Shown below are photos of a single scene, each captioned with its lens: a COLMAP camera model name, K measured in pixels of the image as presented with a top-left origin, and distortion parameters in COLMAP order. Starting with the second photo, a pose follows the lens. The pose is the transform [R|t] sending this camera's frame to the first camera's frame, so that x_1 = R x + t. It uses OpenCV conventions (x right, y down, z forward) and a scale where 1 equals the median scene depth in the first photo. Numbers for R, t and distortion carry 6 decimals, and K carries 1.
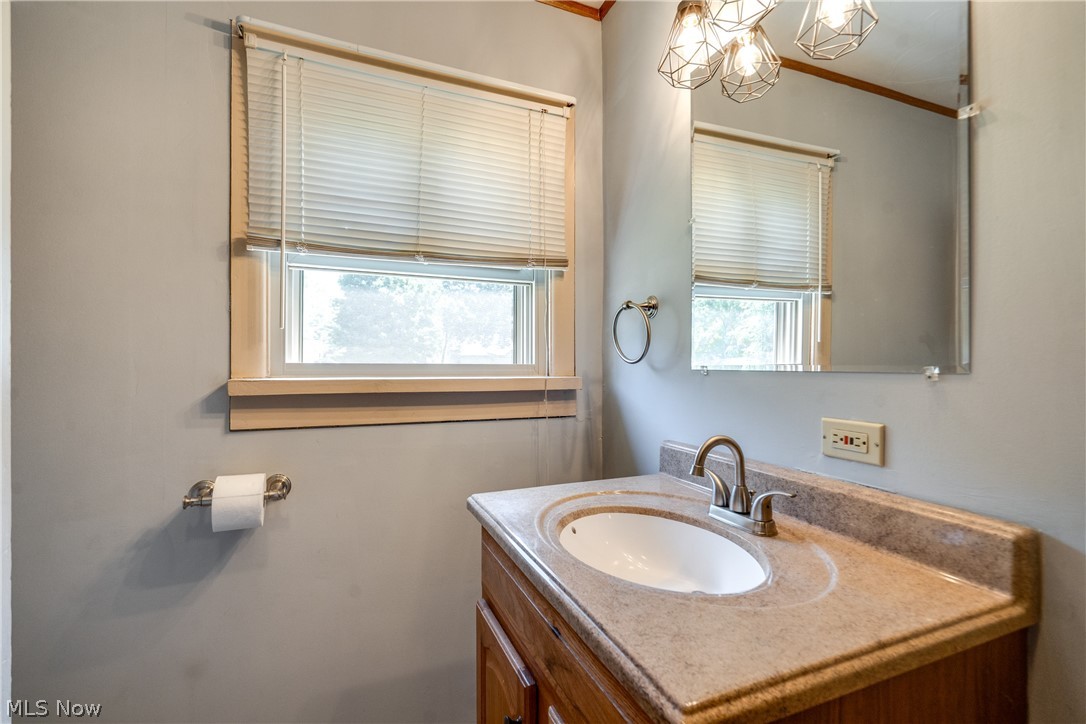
lens RADIAL K [[512.6, 0, 540.8], [0, 512.6, 359.9], [0, 0, 1]] dist [0.000238, 0.000406]
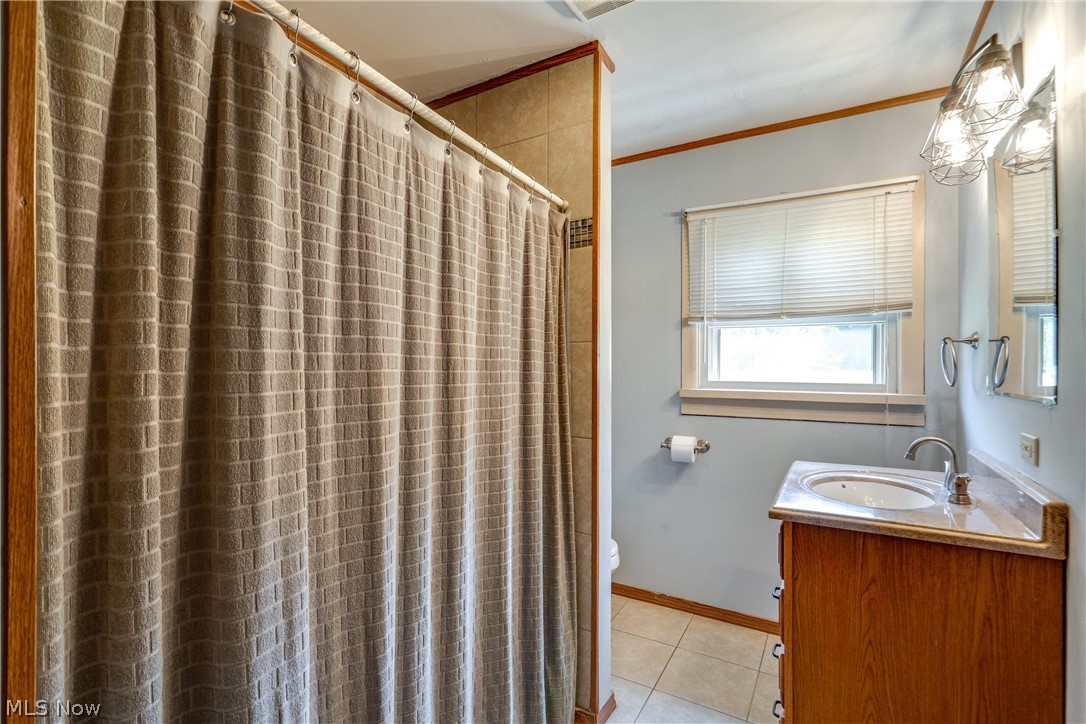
lens RADIAL K [[492.9, 0, 540.4], [0, 492.9, 364.2], [0, 0, 1]] dist [-0.002057, 0.000424]
pose [[0.609726, -0.006898, -0.792583, 0.562120], [0.000181, 0.999963, -0.008564, -0.040399], [0.792613, 0.005078, 0.609704, -0.588209]]
